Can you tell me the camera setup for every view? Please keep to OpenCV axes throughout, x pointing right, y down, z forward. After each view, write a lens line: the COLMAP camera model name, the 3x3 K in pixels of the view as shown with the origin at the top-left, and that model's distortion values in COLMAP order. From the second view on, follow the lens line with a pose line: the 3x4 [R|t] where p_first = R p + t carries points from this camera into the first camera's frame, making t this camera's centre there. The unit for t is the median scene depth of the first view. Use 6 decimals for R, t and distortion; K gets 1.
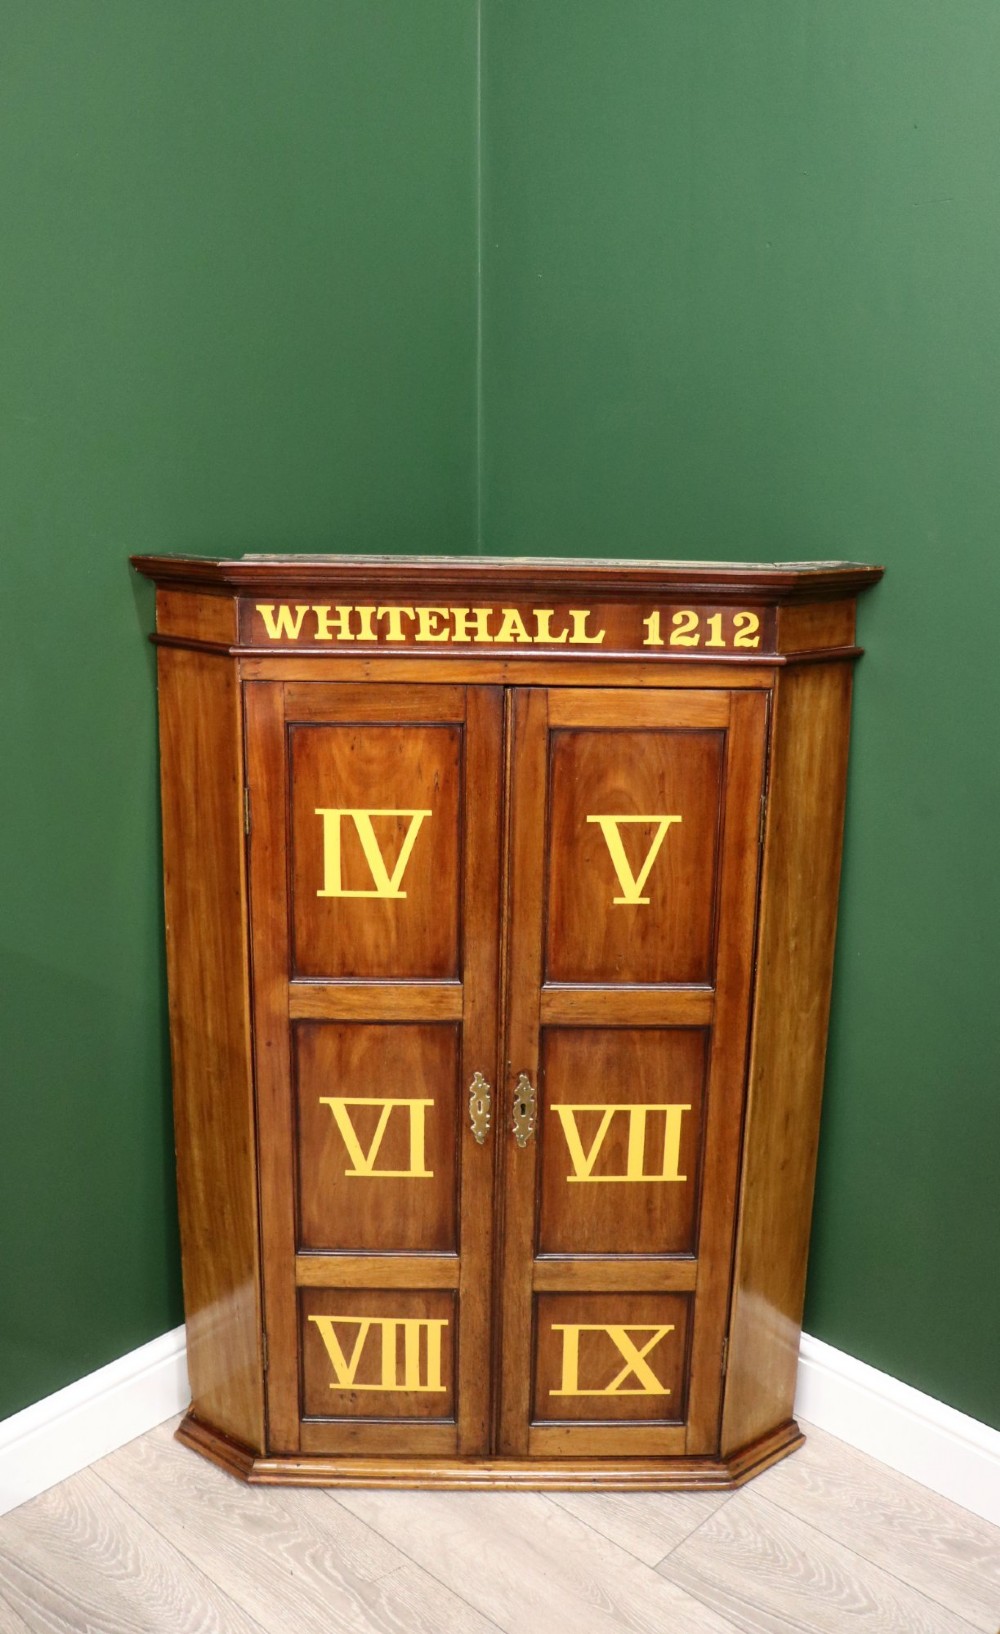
lens RADIAL K [[1492.3, 0, 437.2], [0, 1492.3, 763.1], [0, 0, 1]] dist [-0.102328, 0.000000]
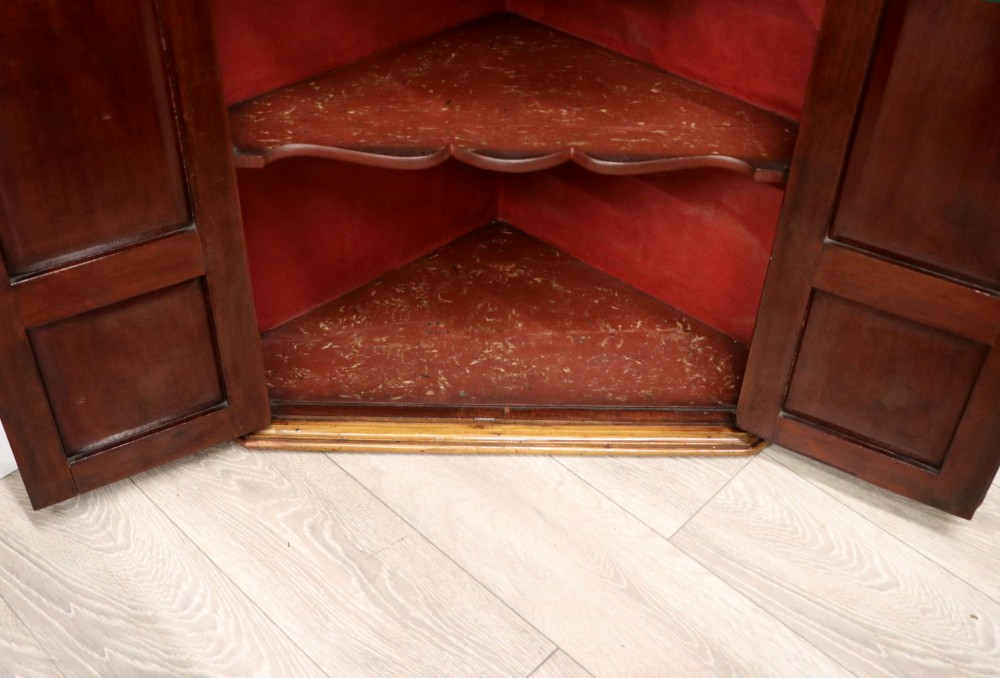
lens RADIAL K [[1083.8, 0, 484.7], [0, 1083.8, 345.3], [0, 0, 1]] dist [-0.086577, 0.000000]
pose [[0.999835, 0.003018, 0.017913, 0.015336], [-0.010548, 0.899286, 0.437235, 0.135300], [-0.014789, -0.437352, 0.899169, 0.427203]]
